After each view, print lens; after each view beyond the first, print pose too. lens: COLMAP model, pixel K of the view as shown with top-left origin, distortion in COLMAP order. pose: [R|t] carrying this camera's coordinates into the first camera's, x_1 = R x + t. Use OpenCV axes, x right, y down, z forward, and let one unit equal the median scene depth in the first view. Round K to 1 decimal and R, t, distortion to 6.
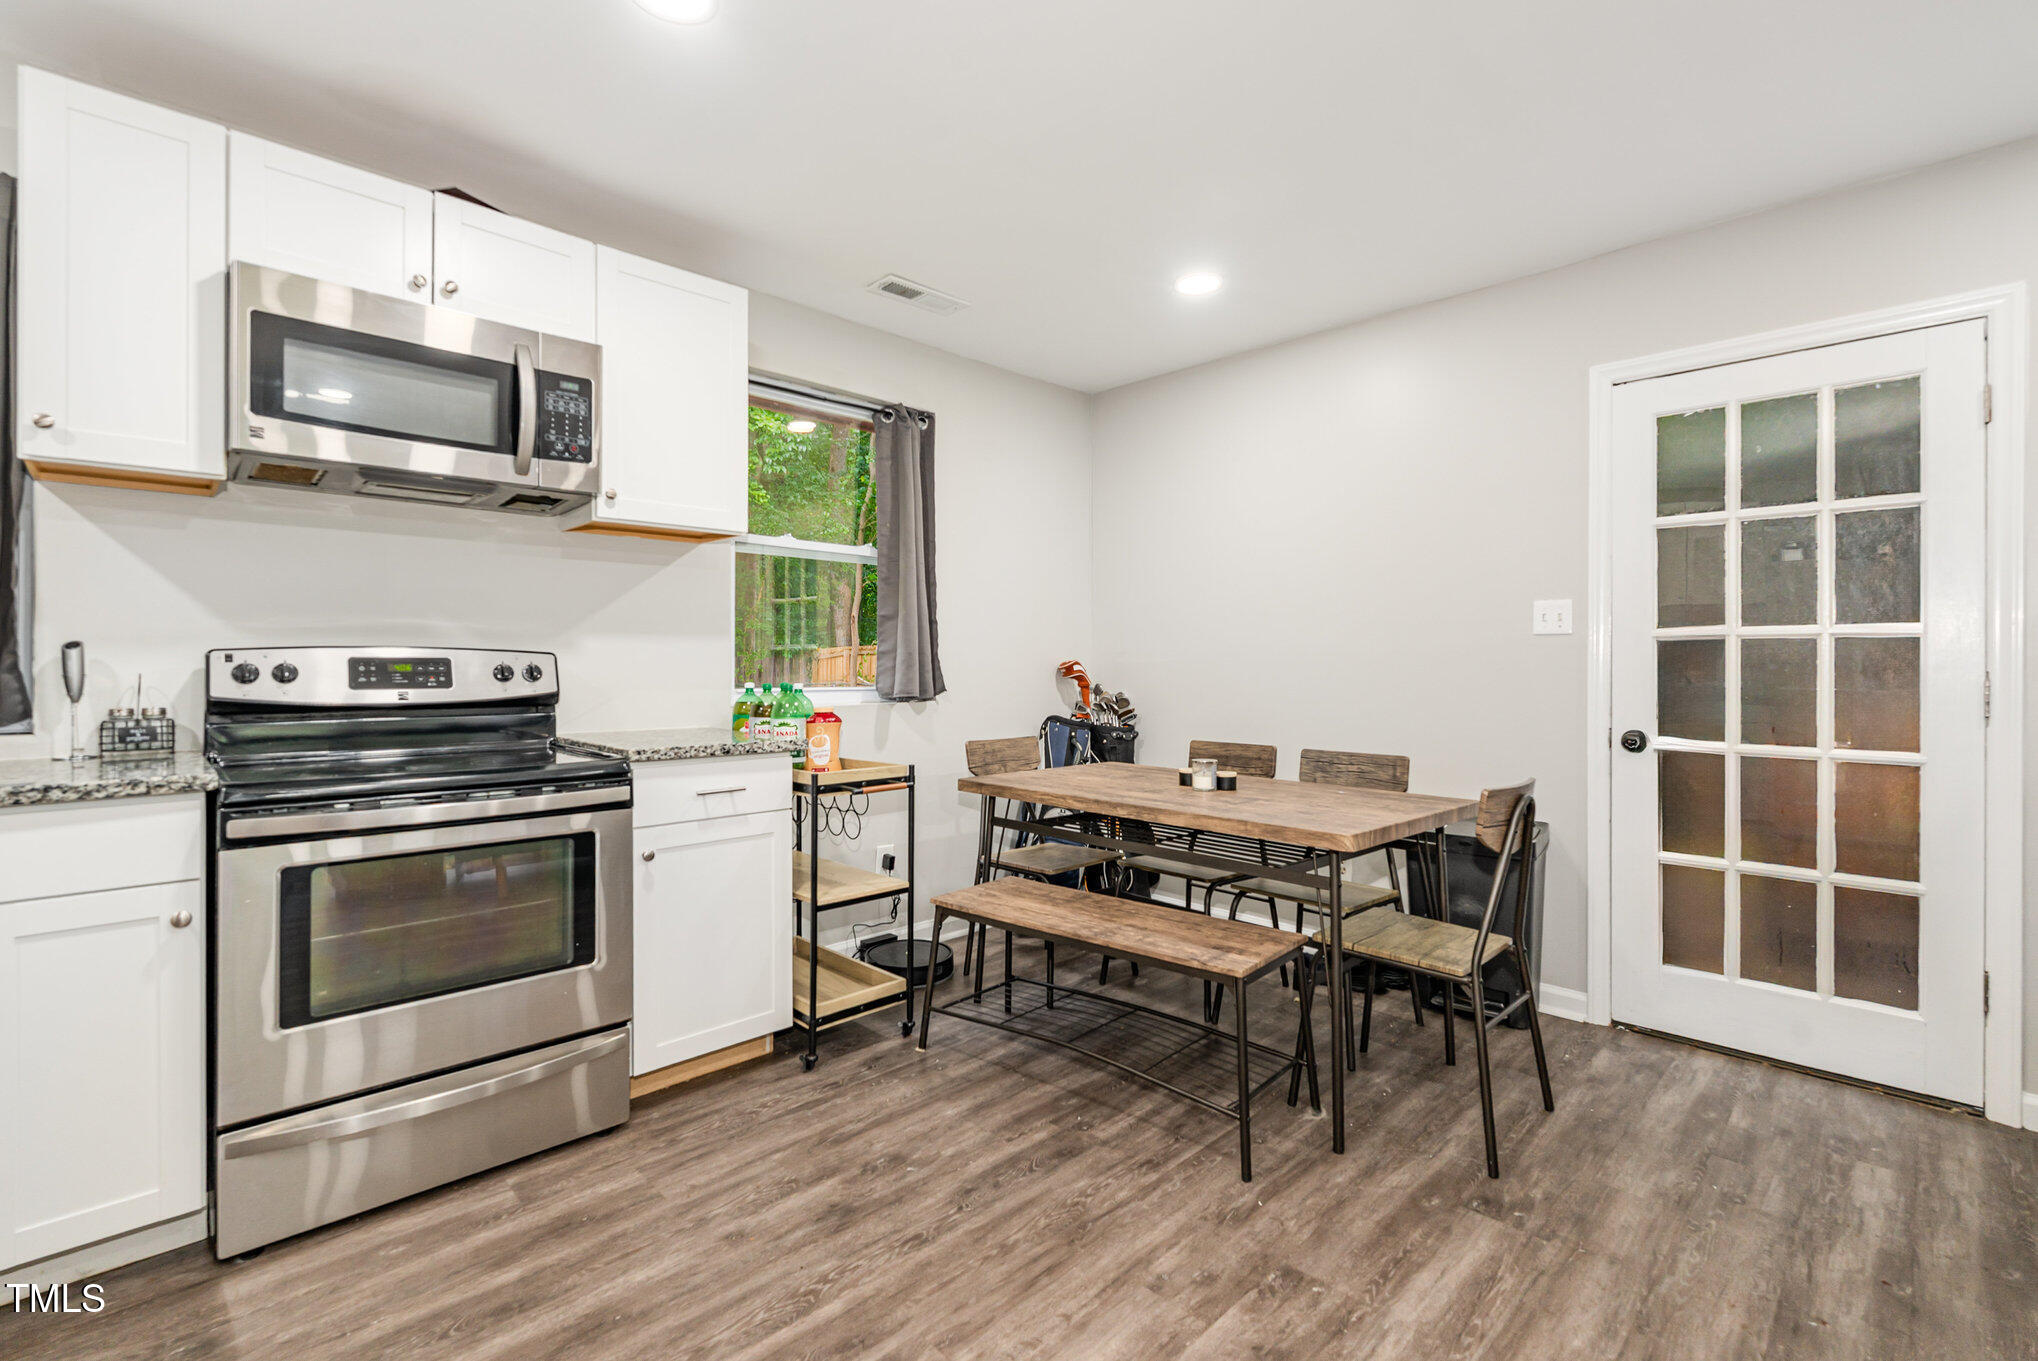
lens RADIAL K [[913.9, 0, 1017.4], [0, 913.9, 660.4], [0, 0, 1]] dist [-0.001834, -0.000035]
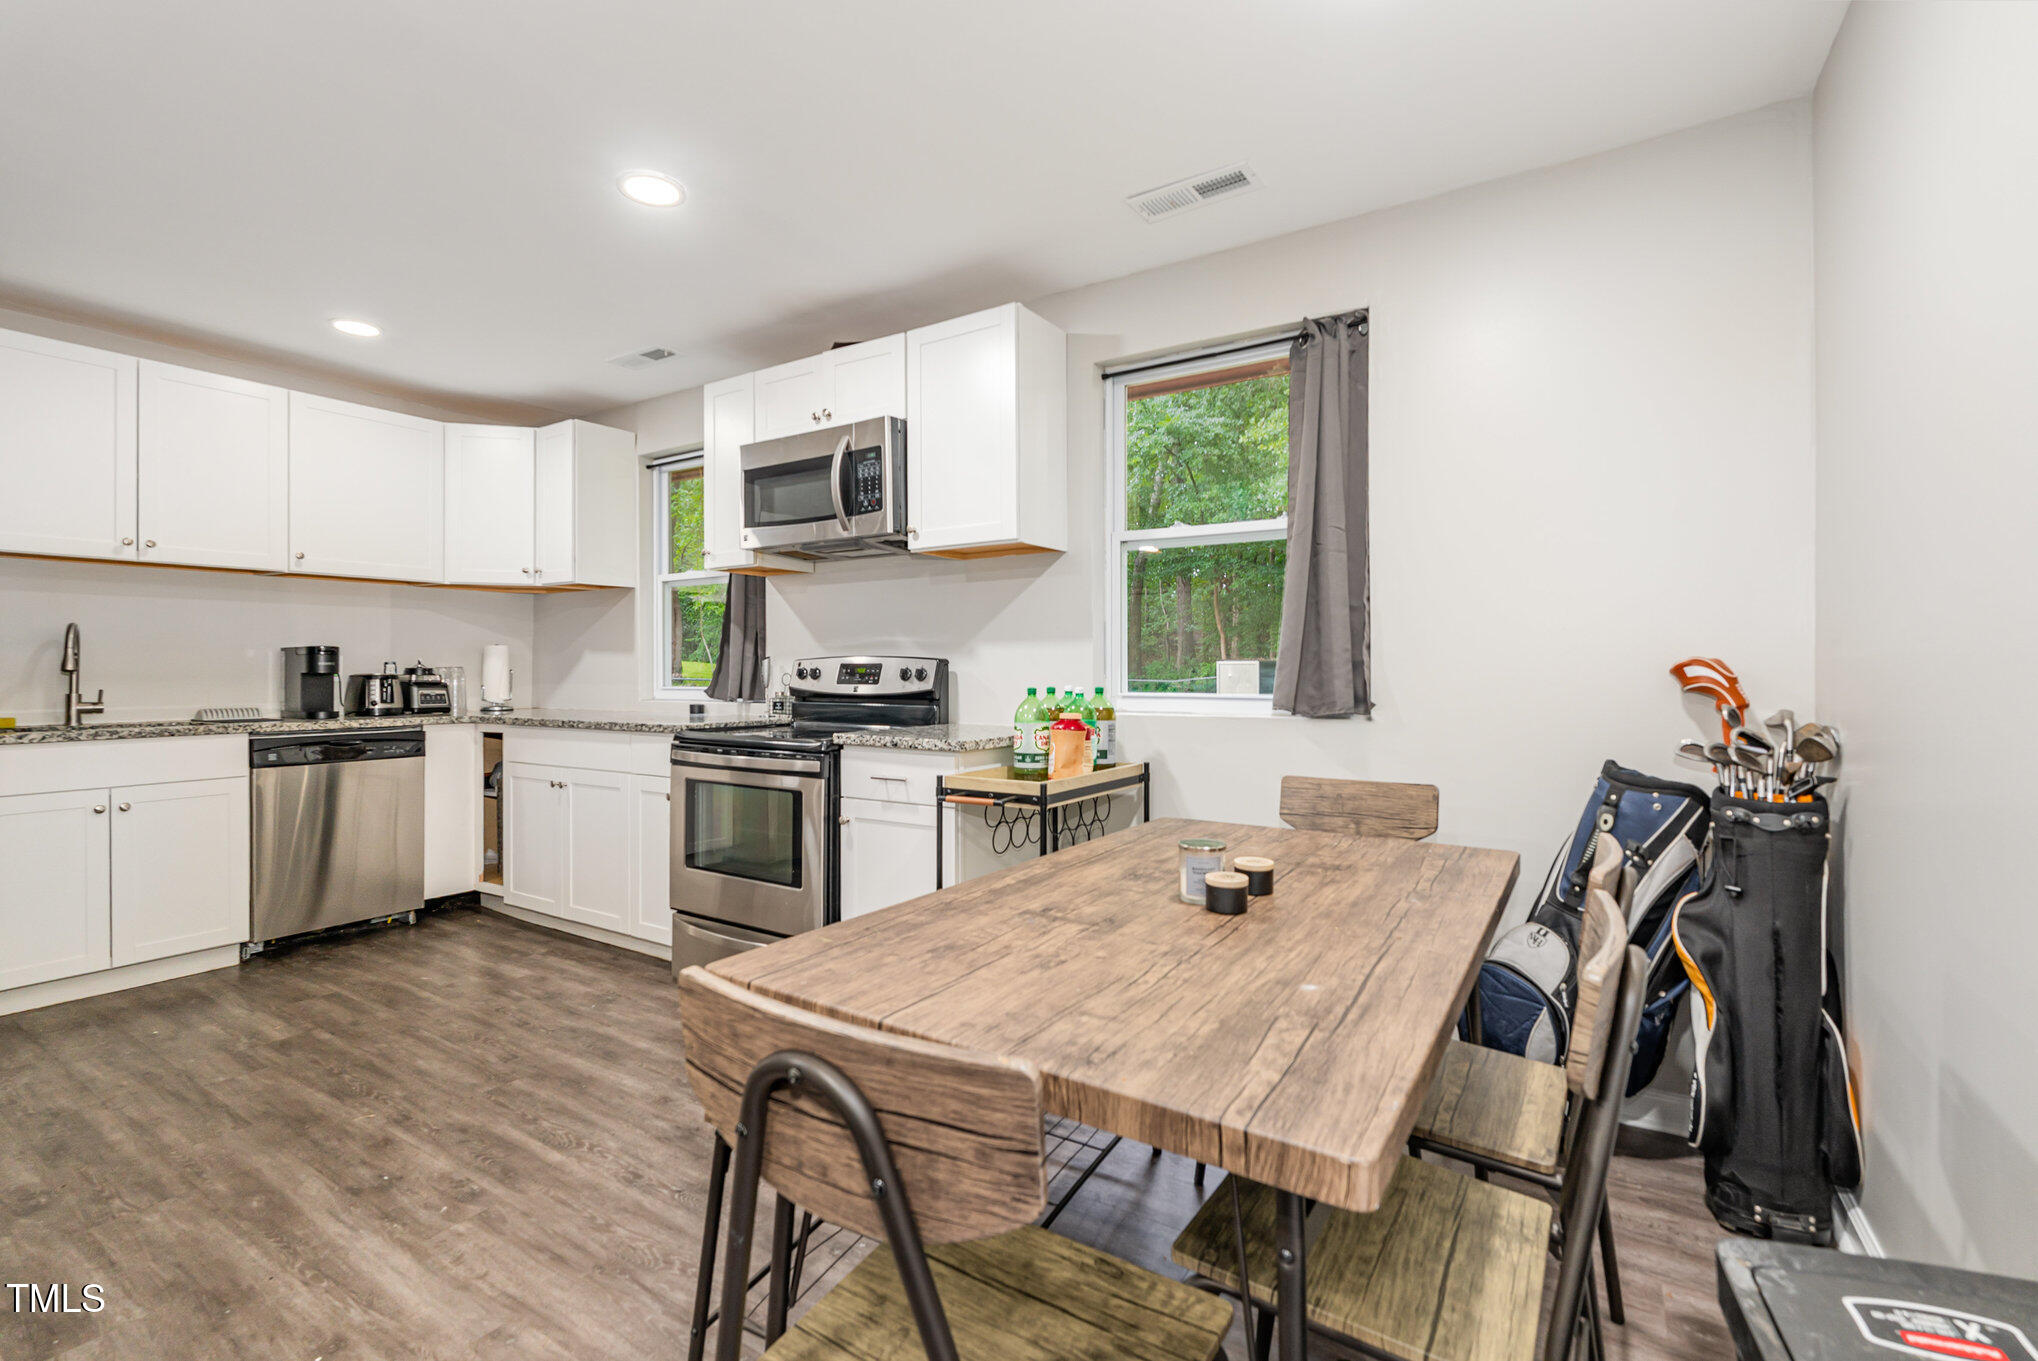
lens RADIAL K [[900.6, 0, 1023.2], [0, 900.6, 667.6], [0, 0, 1]] dist [-0.000121, -0.000840]
pose [[0.220918, -0.004392, -0.975283, 0.823376], [0.004509, 0.999984, -0.003482, 0.009704], [0.975282, -0.003629, 0.220934, 0.934255]]
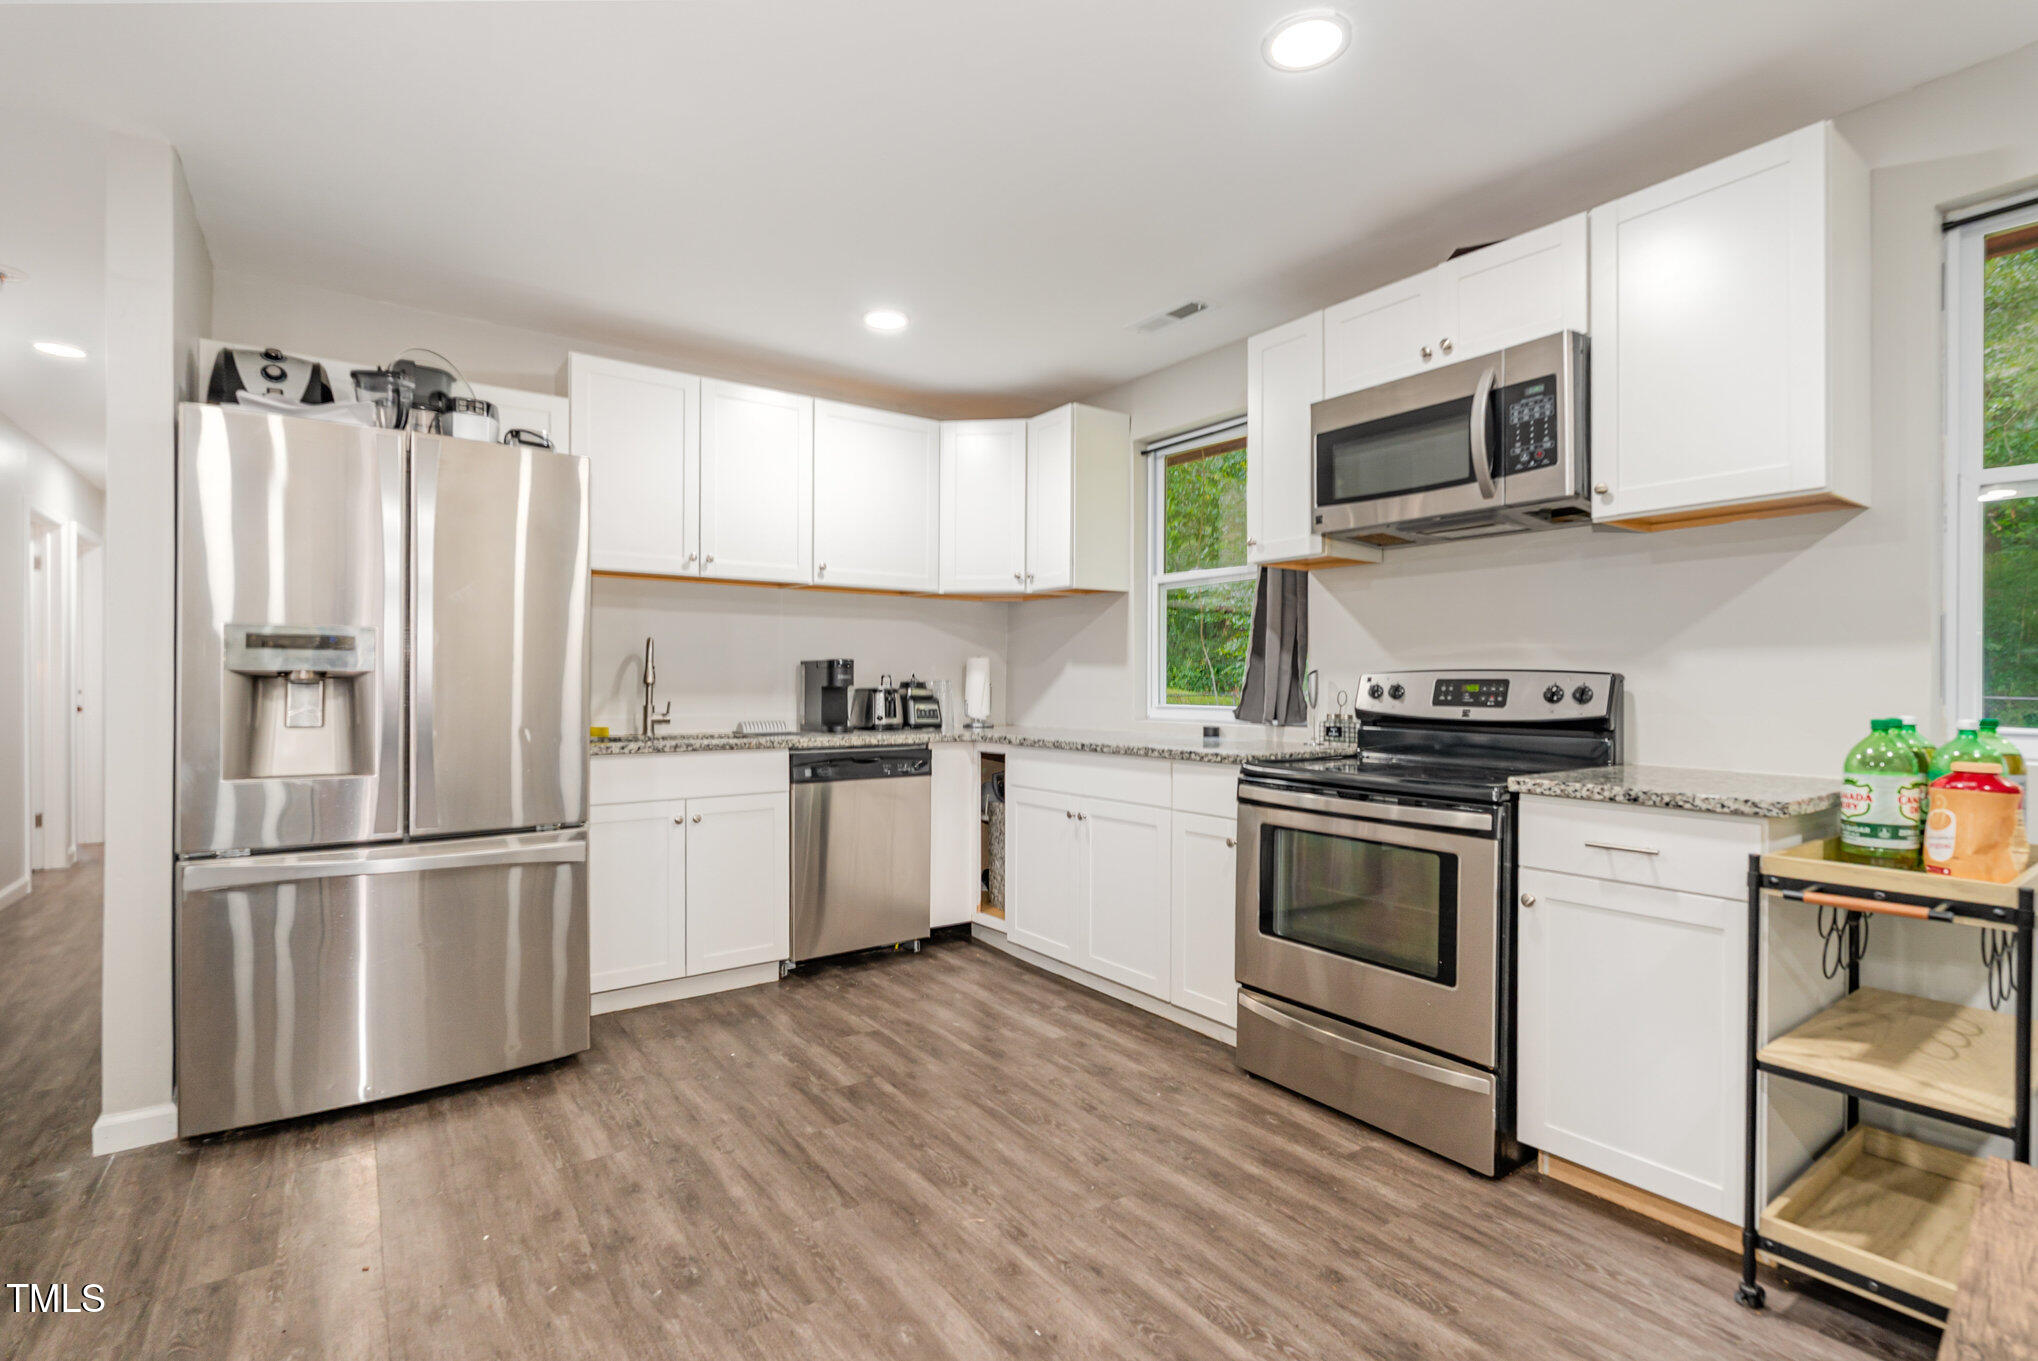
lens RADIAL K [[944.5, 0, 1020.9], [0, 944.5, 684.9], [0, 0, 1]] dist [-0.002421, 0.000029]
pose [[-0.152157, -0.000396, -0.988356, 0.556559], [-0.001472, 0.999999, -0.000174, 0.005031], [0.988355, 0.001428, -0.152158, 0.629693]]
